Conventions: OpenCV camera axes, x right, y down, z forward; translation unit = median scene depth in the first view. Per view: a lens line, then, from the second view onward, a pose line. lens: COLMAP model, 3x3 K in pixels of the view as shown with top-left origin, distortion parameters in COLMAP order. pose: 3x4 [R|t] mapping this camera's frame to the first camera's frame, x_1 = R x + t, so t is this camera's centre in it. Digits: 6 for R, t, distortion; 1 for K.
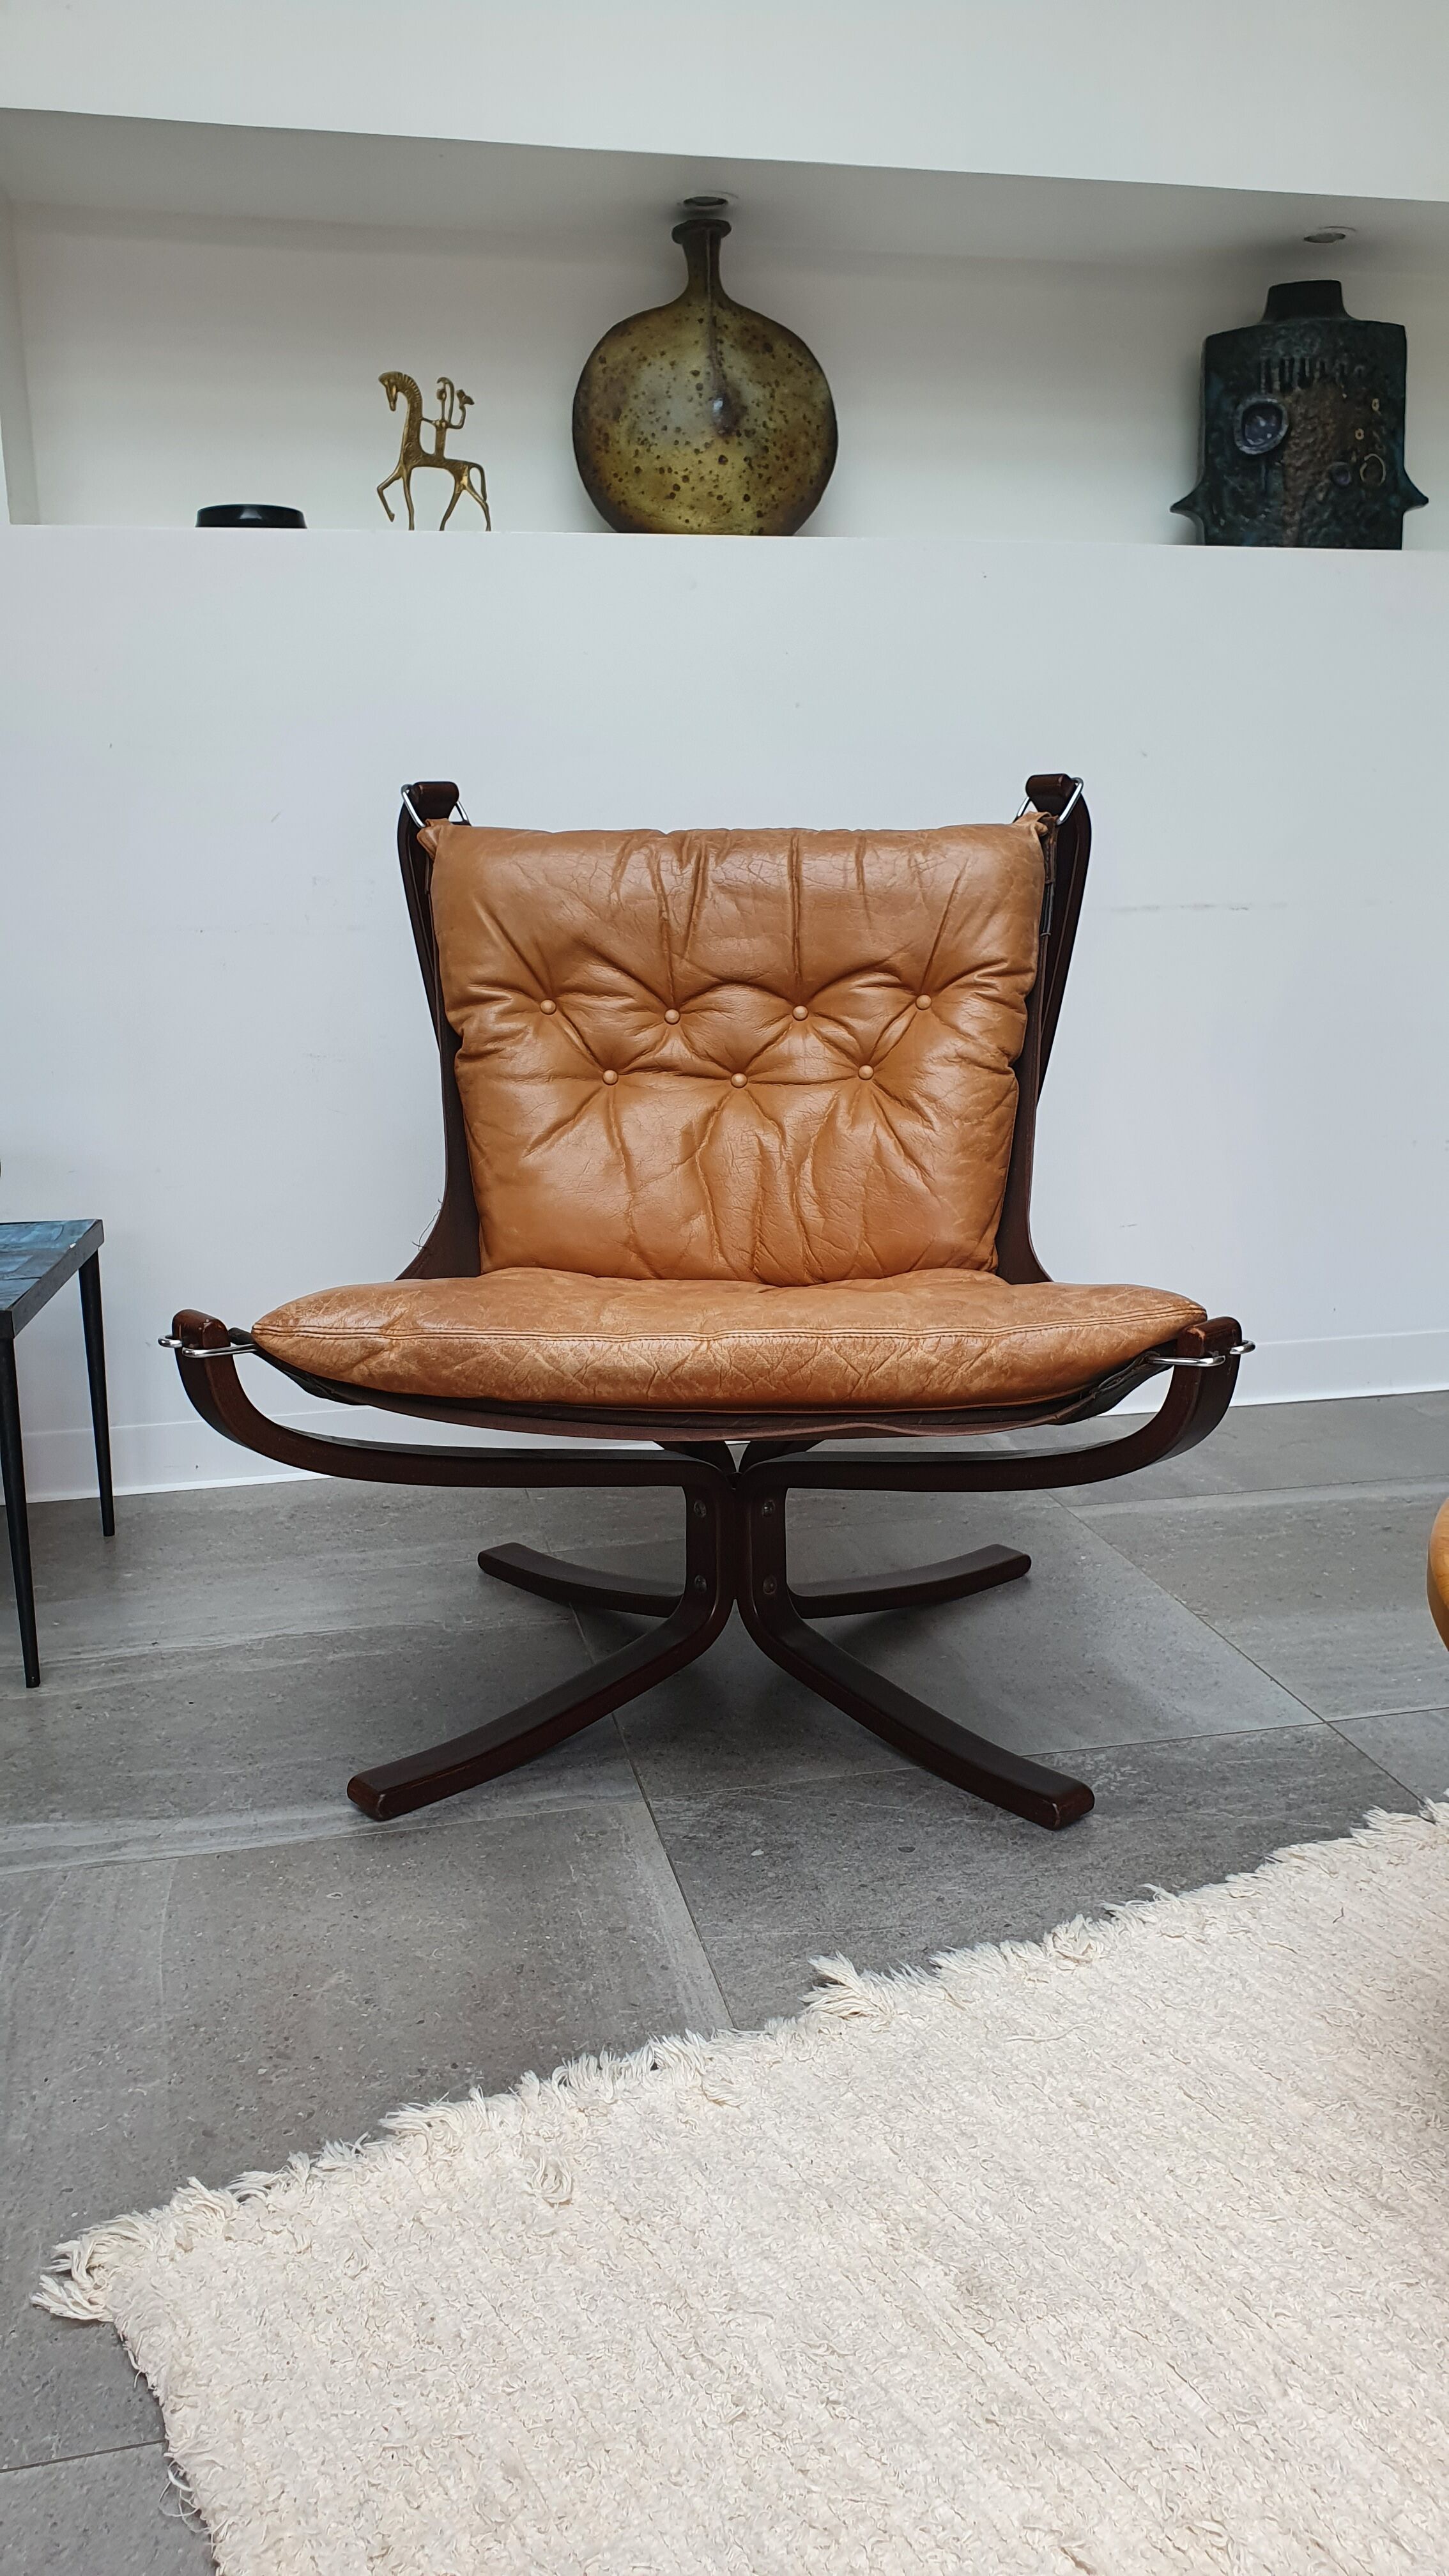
lens RADIAL K [[2060.3, 0, 767.6], [0, 2060.3, 1291.7], [0, 0, 1]] dist [-0.042505, 0.107305]
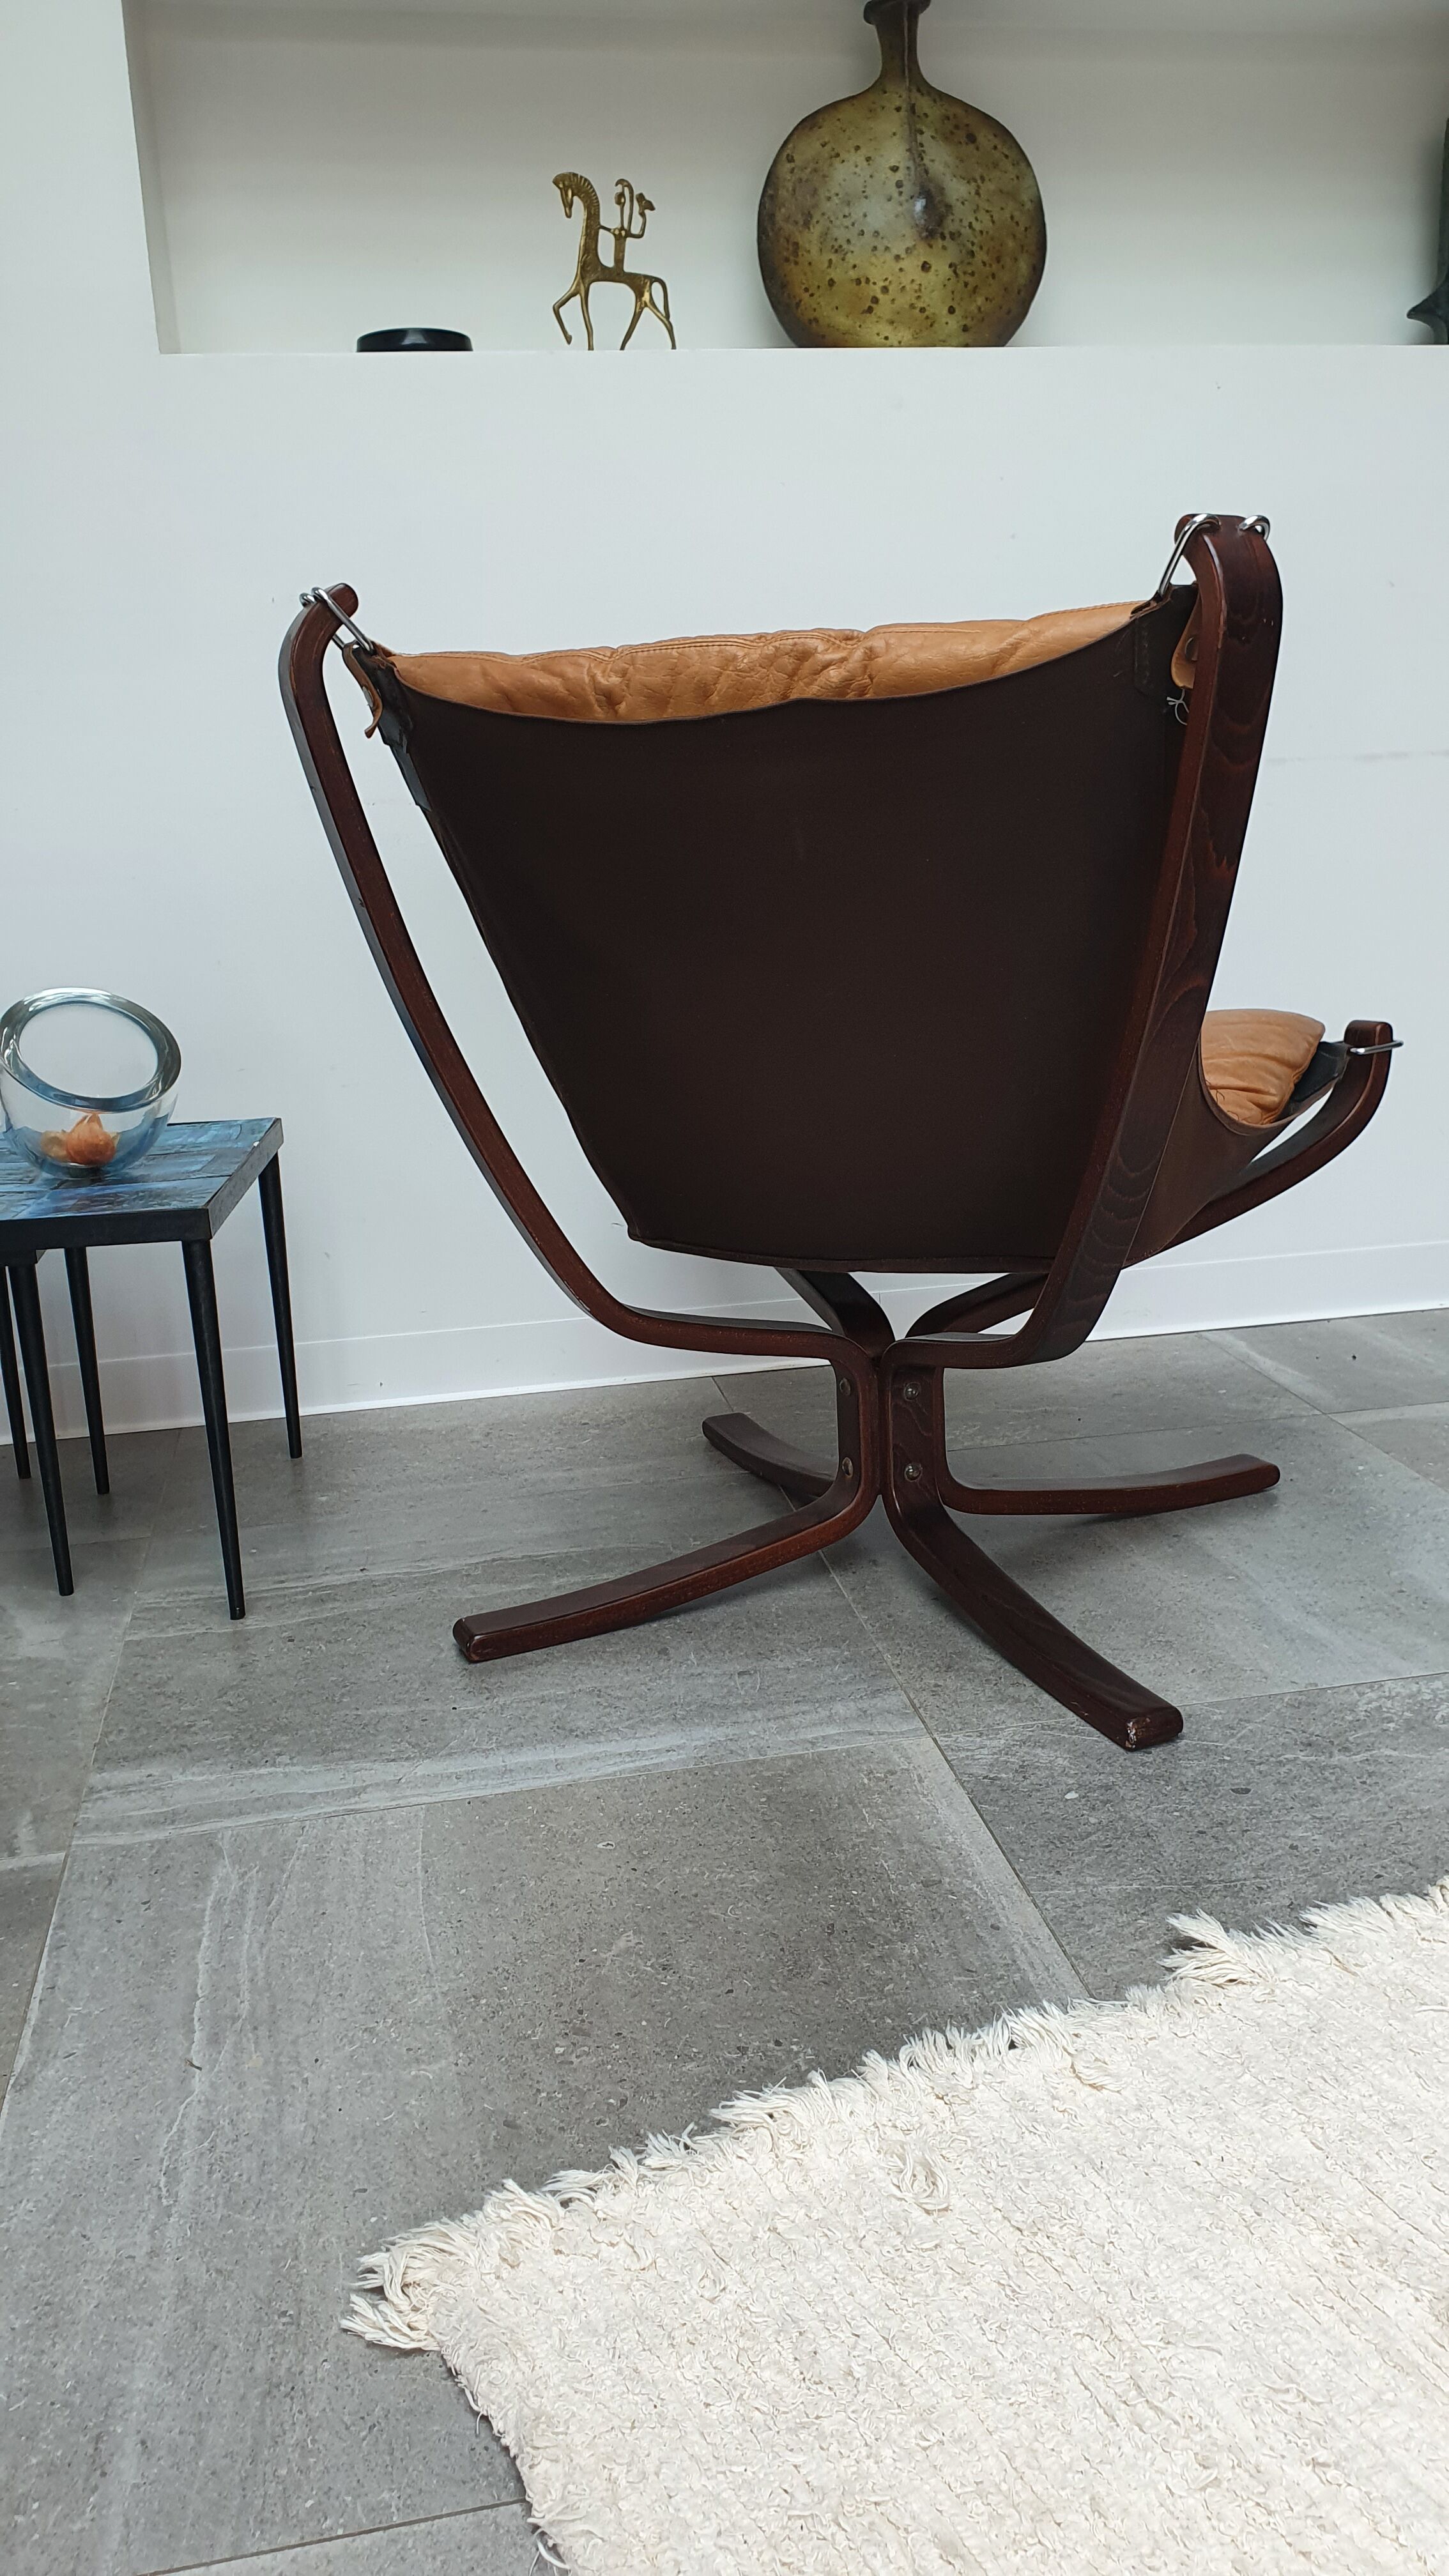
lens RADIAL K [[2056.4, 0, 769.5], [0, 2056.4, 1301.7], [0, 0, 1]] dist [-0.029072, 0.085012]
pose [[0.999003, -0.017488, -0.041080, -0.091468], [0.019023, 0.999124, 0.037270, 0.023651], [0.040392, -0.038014, 0.998461, 0.112243]]
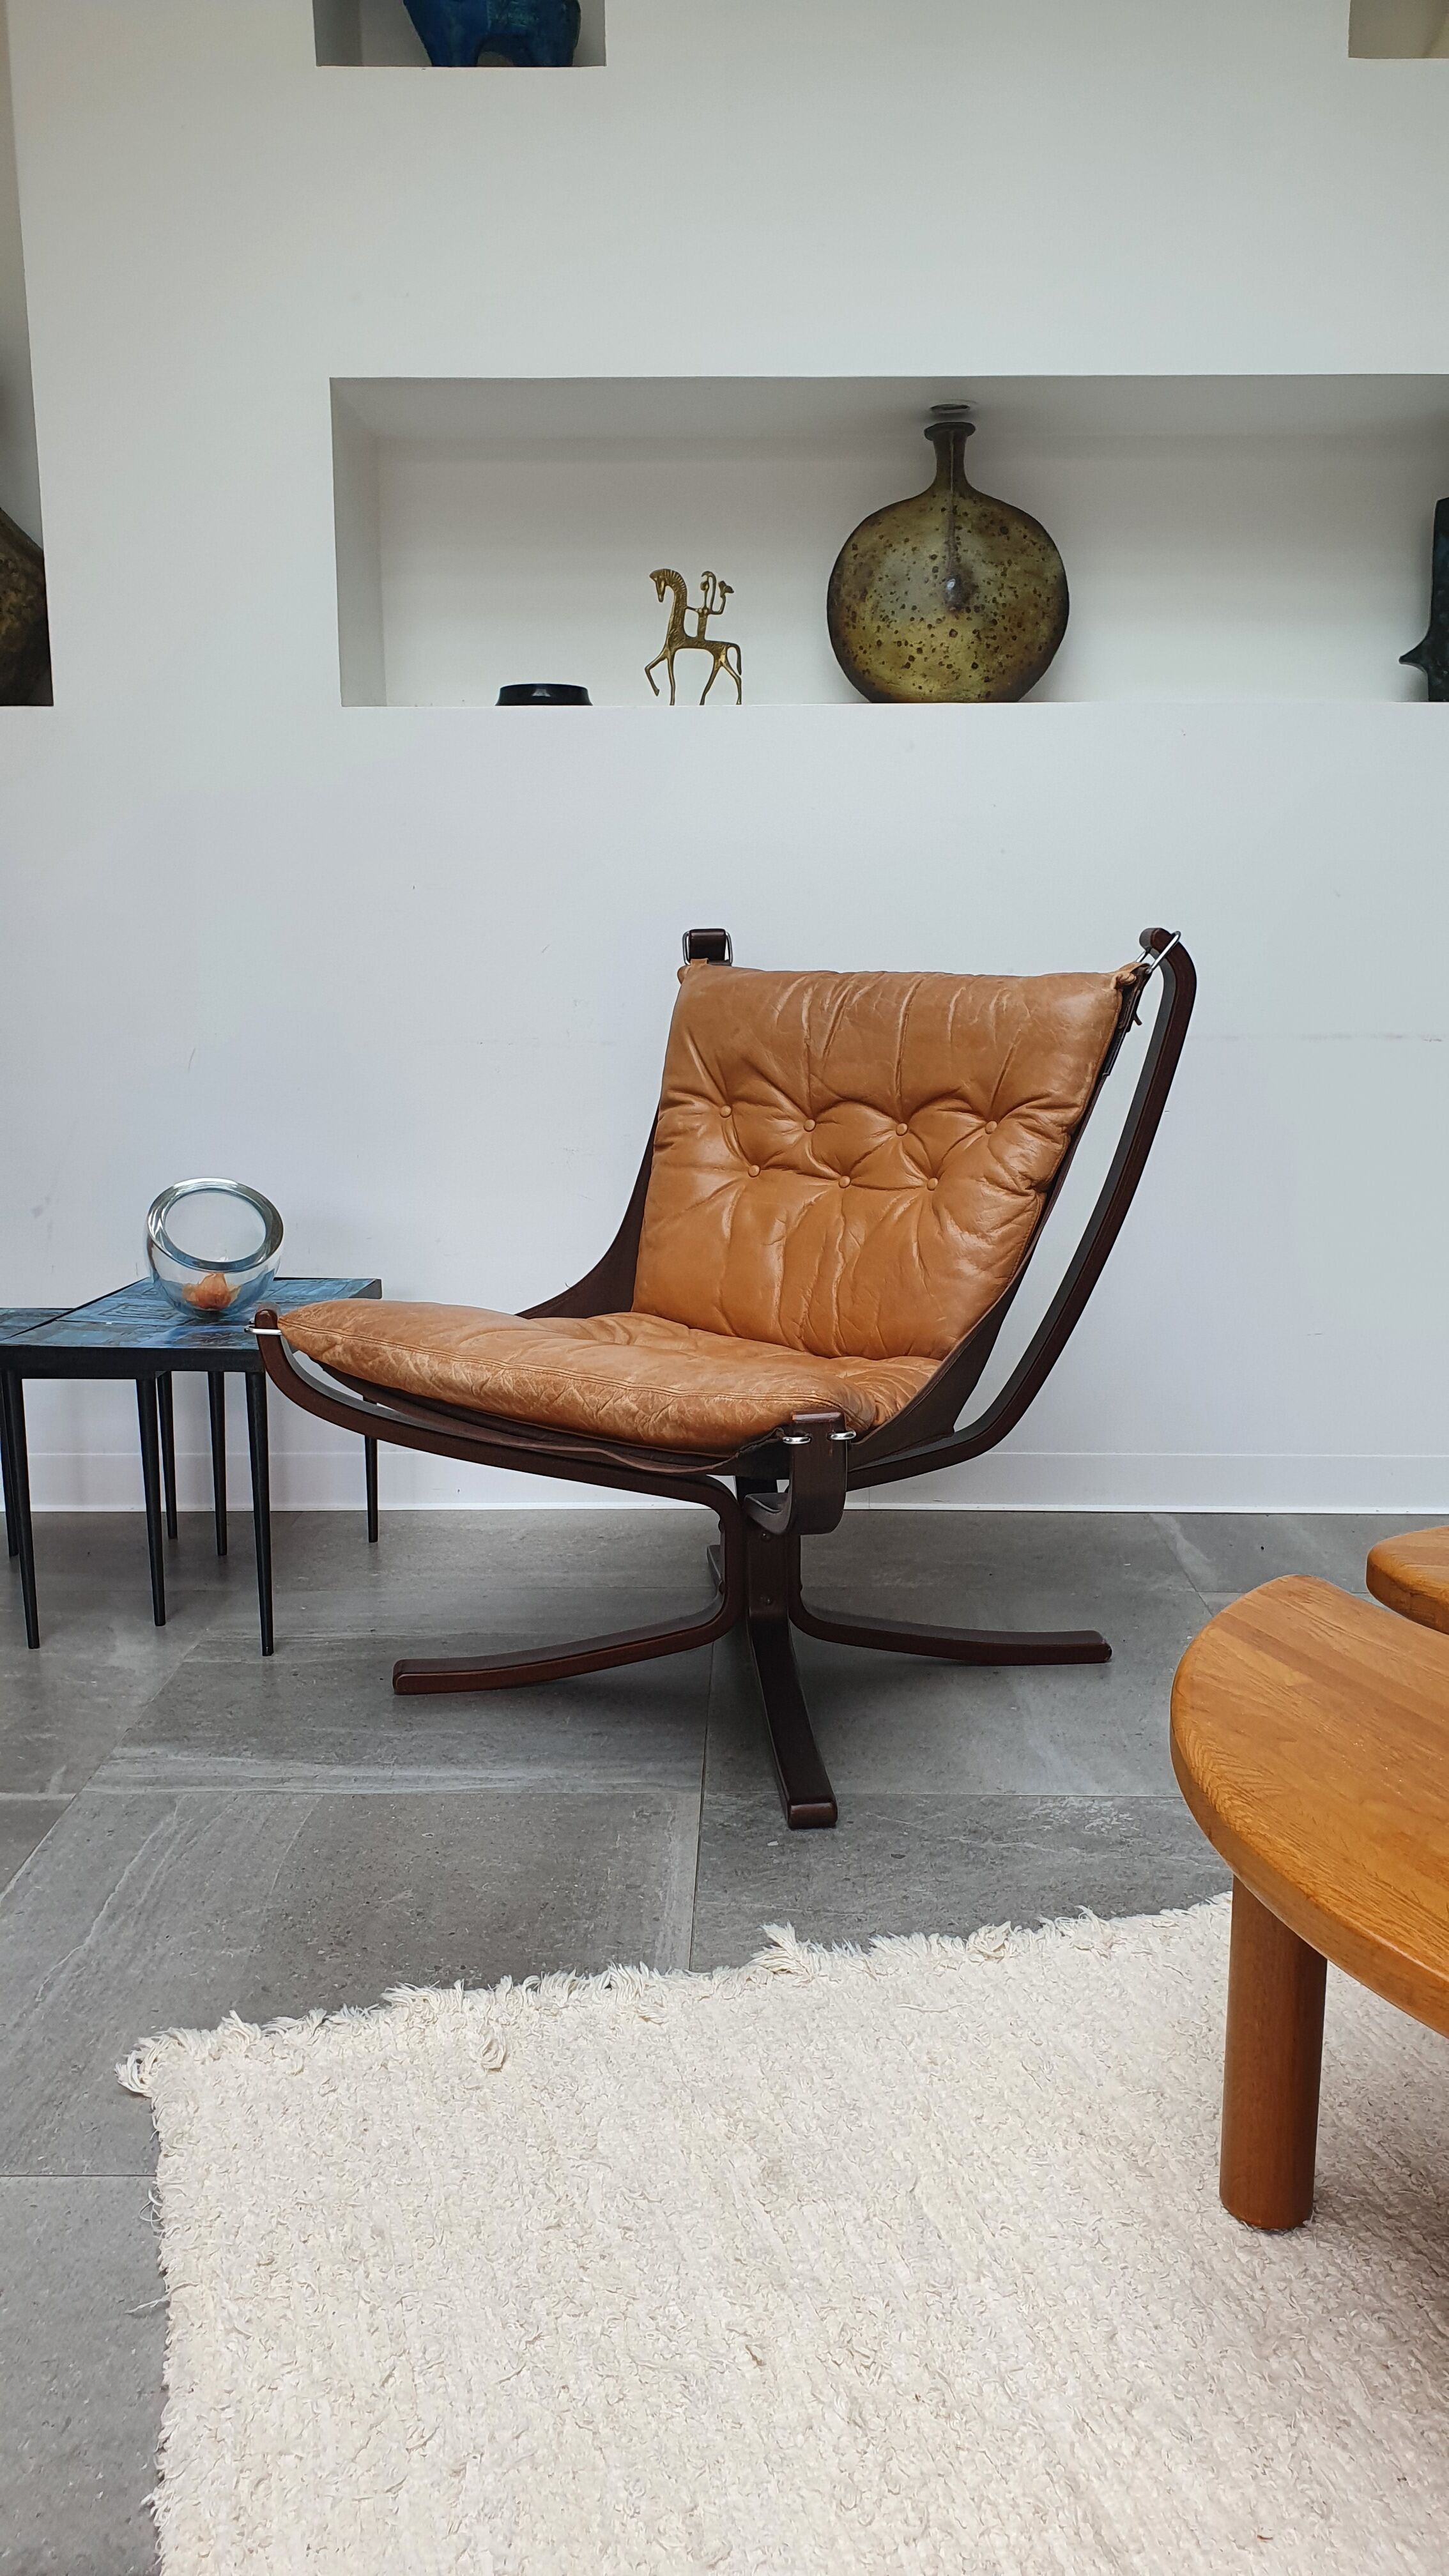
lens RADIAL K [[2062.8, 0, 765.2], [0, 2062.8, 1310.9], [0, 0, 1]] dist [0.028955, -0.036463]
pose [[0.971344, 0.056703, -0.230814, 0.239152], [-0.062406, 0.997898, -0.017475, -0.013254], [0.229338, 0.031379, 0.972841, -0.169466]]
